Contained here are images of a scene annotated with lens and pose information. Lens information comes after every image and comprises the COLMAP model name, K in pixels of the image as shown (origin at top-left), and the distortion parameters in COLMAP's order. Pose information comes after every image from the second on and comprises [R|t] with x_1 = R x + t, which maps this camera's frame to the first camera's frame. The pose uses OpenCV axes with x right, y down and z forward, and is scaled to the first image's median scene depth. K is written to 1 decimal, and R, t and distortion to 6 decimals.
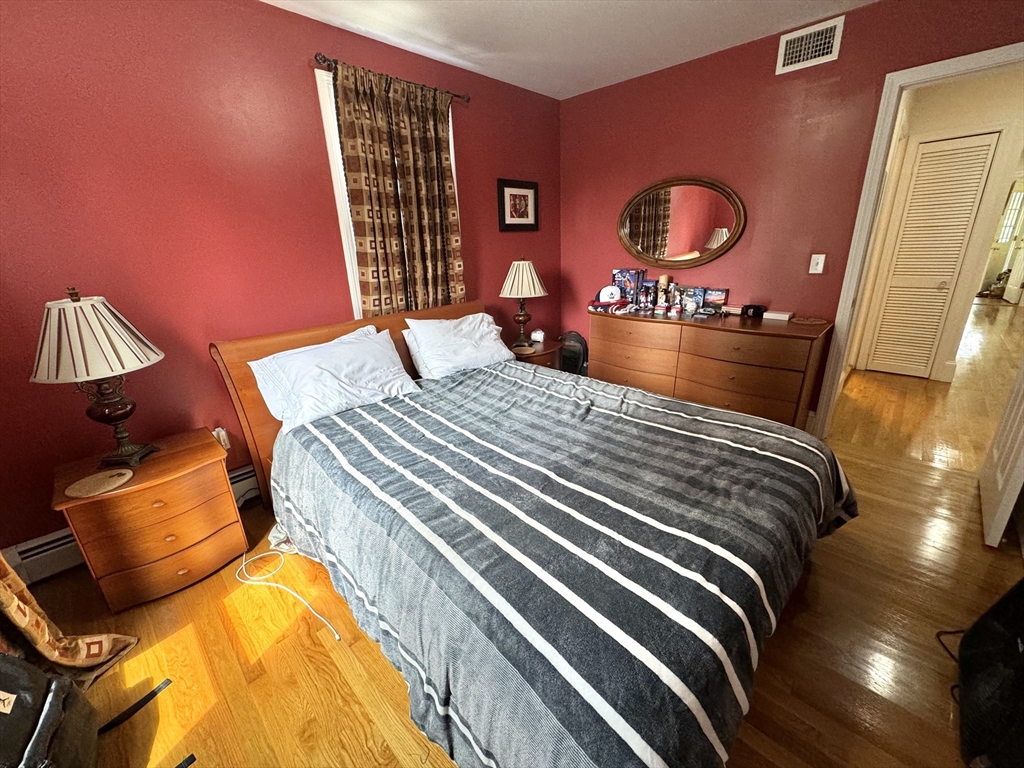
lens RADIAL K [[408.1, 0, 511.8], [0, 408.1, 381.9], [0, 0, 1]] dist [0.000196, -0.000343]
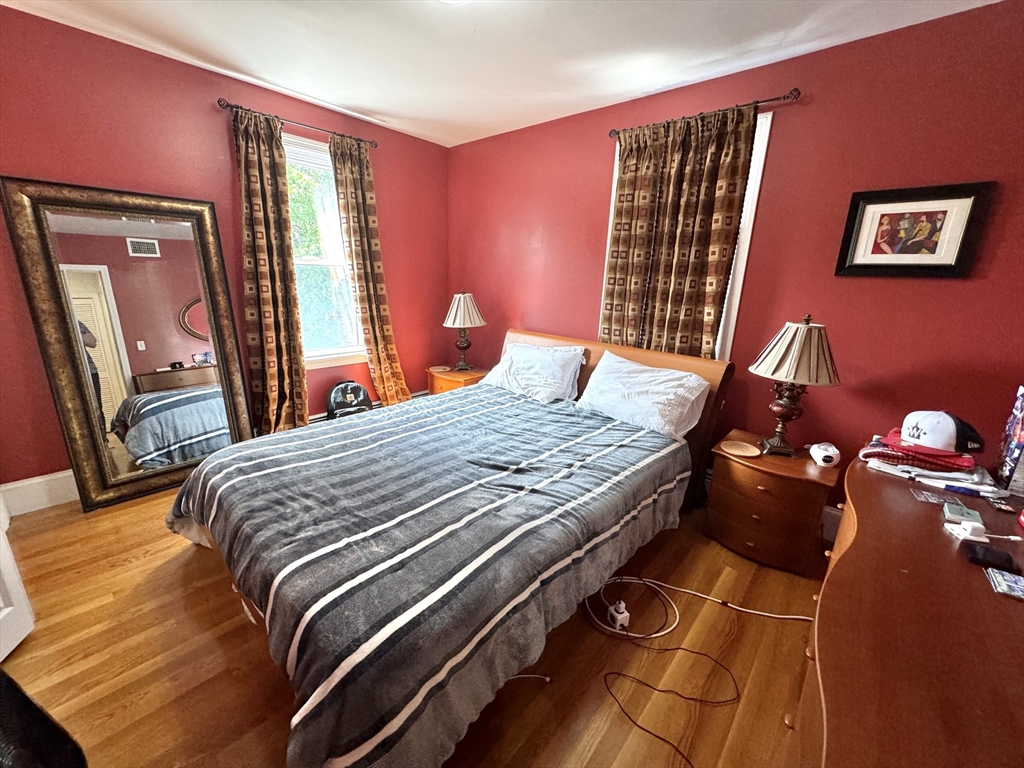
lens RADIAL K [[408.1, 0, 511.8], [0, 408.1, 381.9], [0, 0, 1]] dist [0.000196, -0.000343]
pose [[0.043443, 0.291473, -0.955592, 0.761851], [-0.356906, 0.897905, 0.257652, -0.263733], [0.933130, 0.329863, 0.143036, 0.640440]]
